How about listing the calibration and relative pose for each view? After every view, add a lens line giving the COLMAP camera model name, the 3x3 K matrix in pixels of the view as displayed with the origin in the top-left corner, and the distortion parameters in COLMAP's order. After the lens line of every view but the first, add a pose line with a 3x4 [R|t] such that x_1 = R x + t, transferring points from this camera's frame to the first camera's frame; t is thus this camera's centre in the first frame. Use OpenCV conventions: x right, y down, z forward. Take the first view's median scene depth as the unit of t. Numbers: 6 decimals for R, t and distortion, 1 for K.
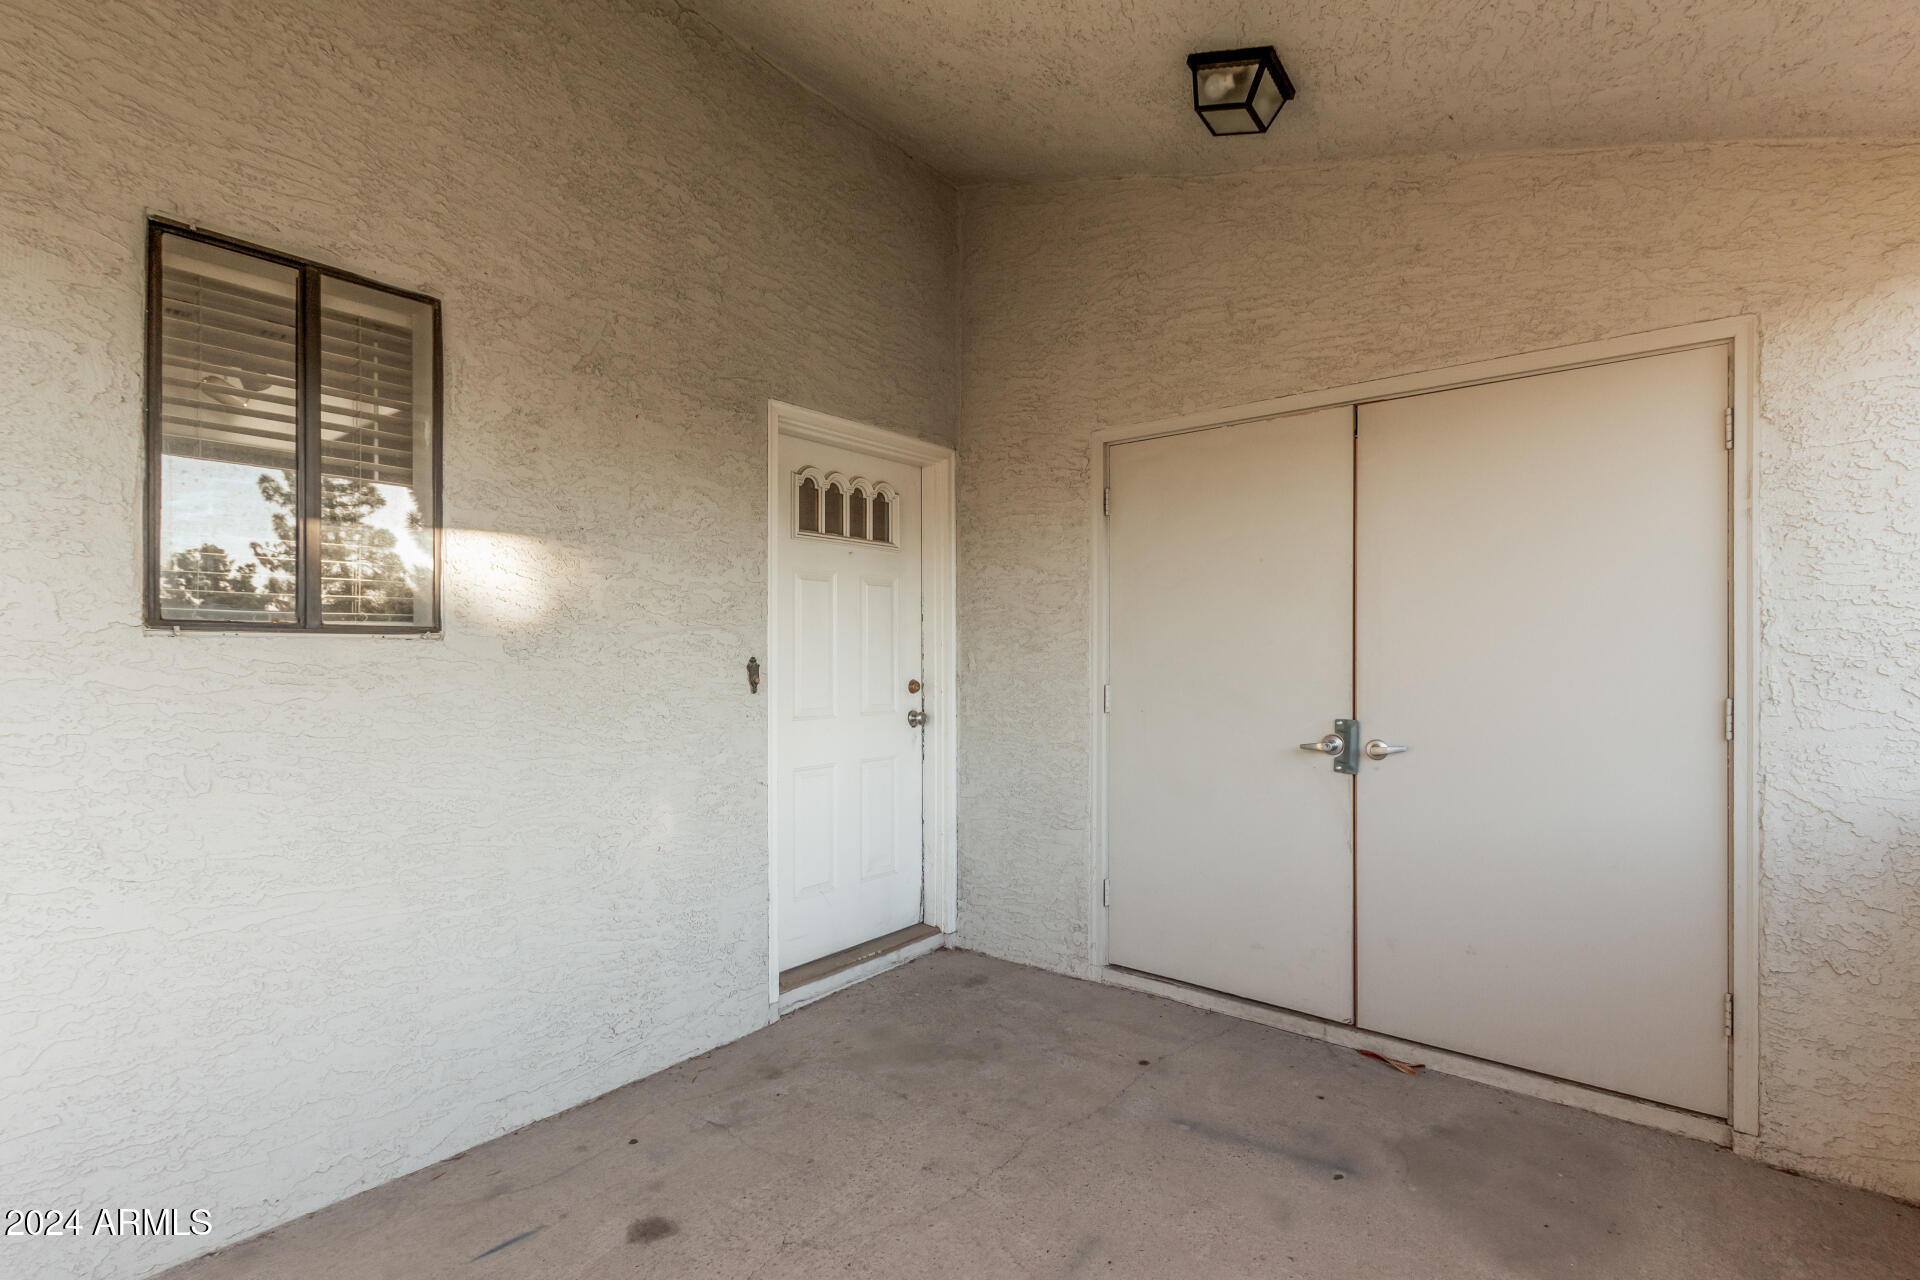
lens RADIAL K [[872.3, 0, 963.3], [0, 872.3, 645.8], [0, 0, 1]] dist [-0.000807, -0.000810]
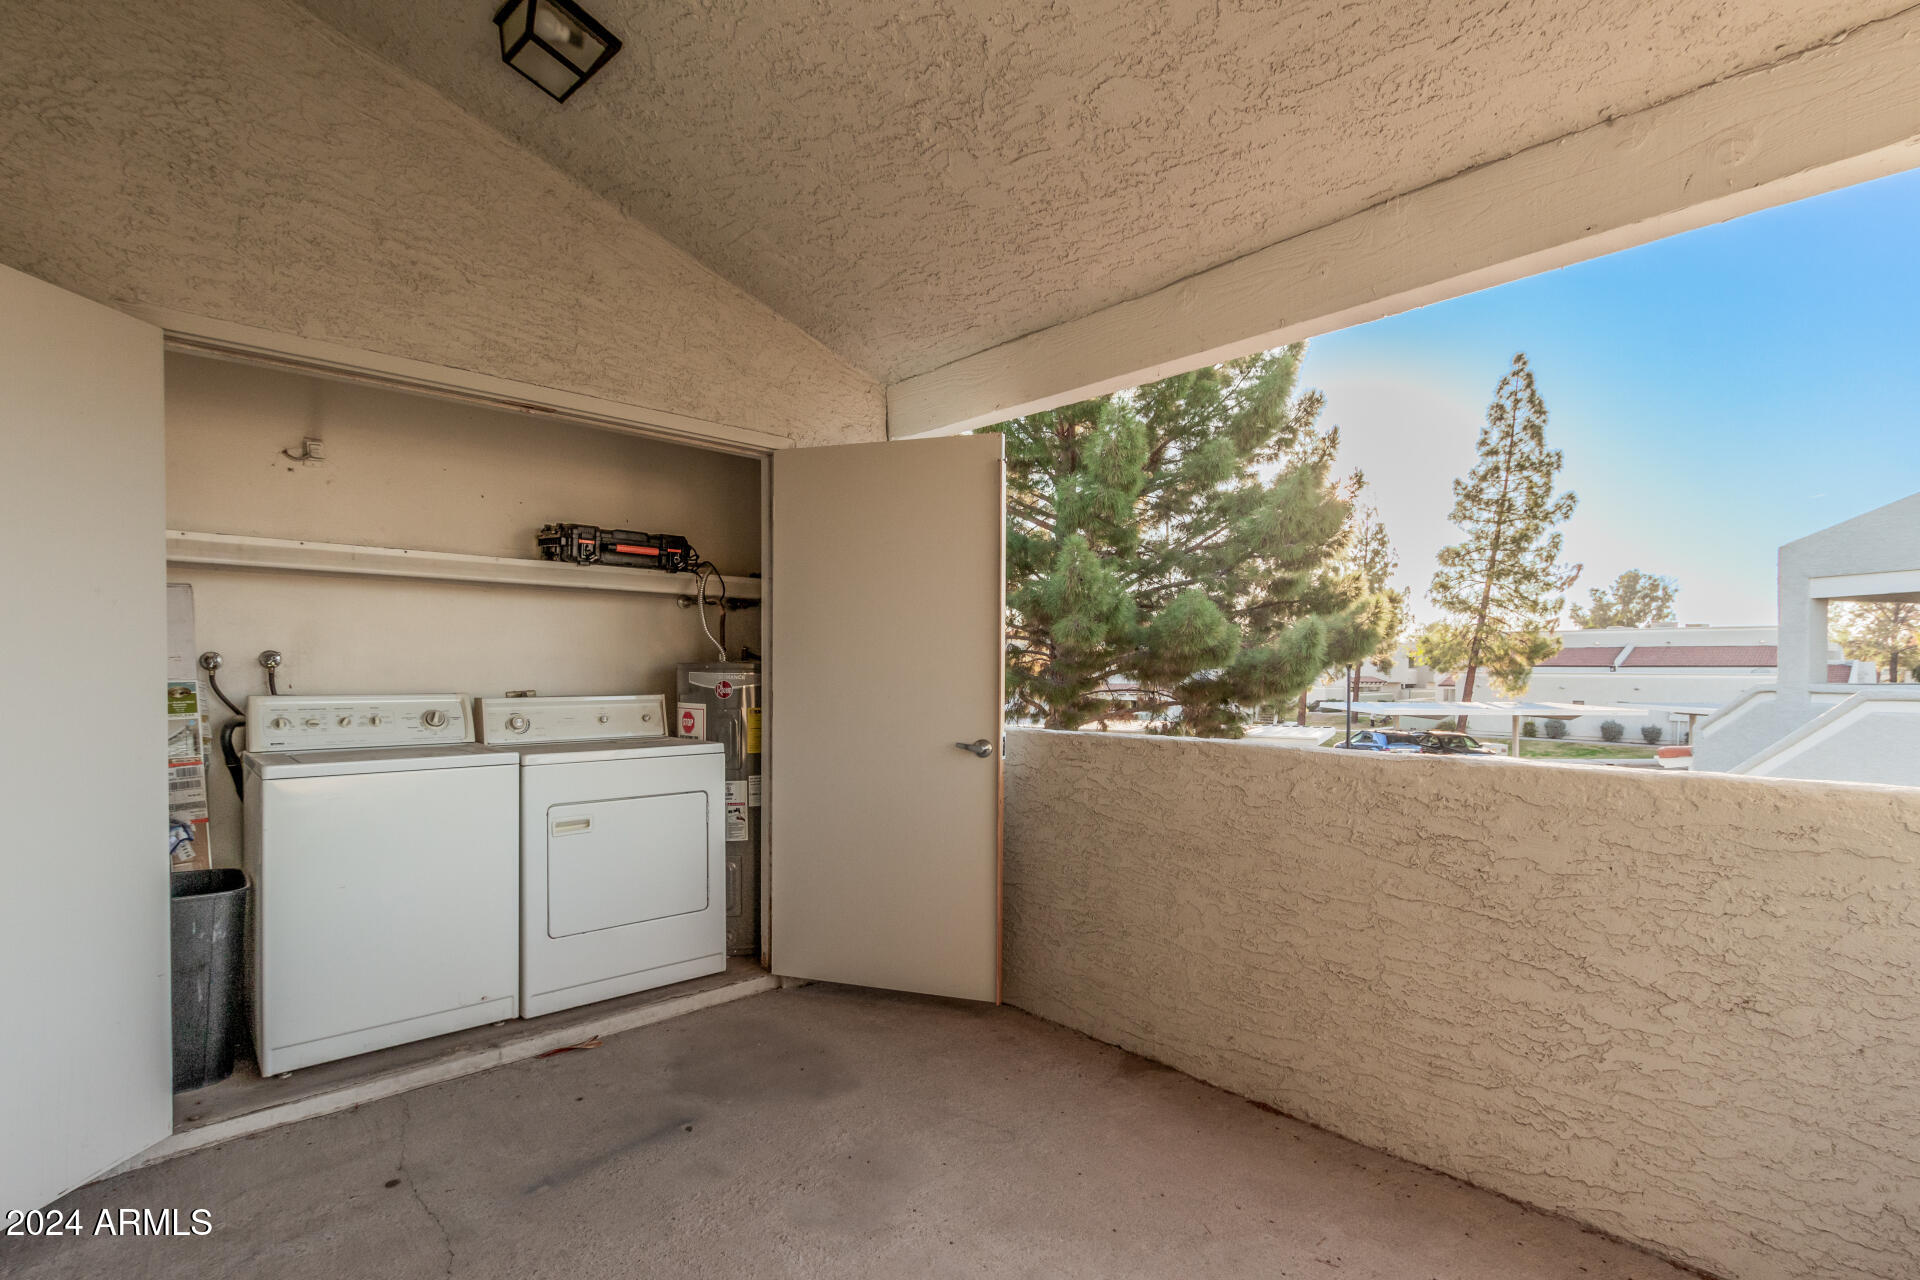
lens RADIAL K [[872.3, 0, 979.1], [0, 872.3, 673.8], [0, 0, 1]] dist [-0.000807, -0.000810]
pose [[0.142658, -0.008398, 0.989736, -0.500907], [-0.013316, 0.999857, 0.010403, 0.009752], [-0.989682, -0.014663, 0.142526, 0.393886]]
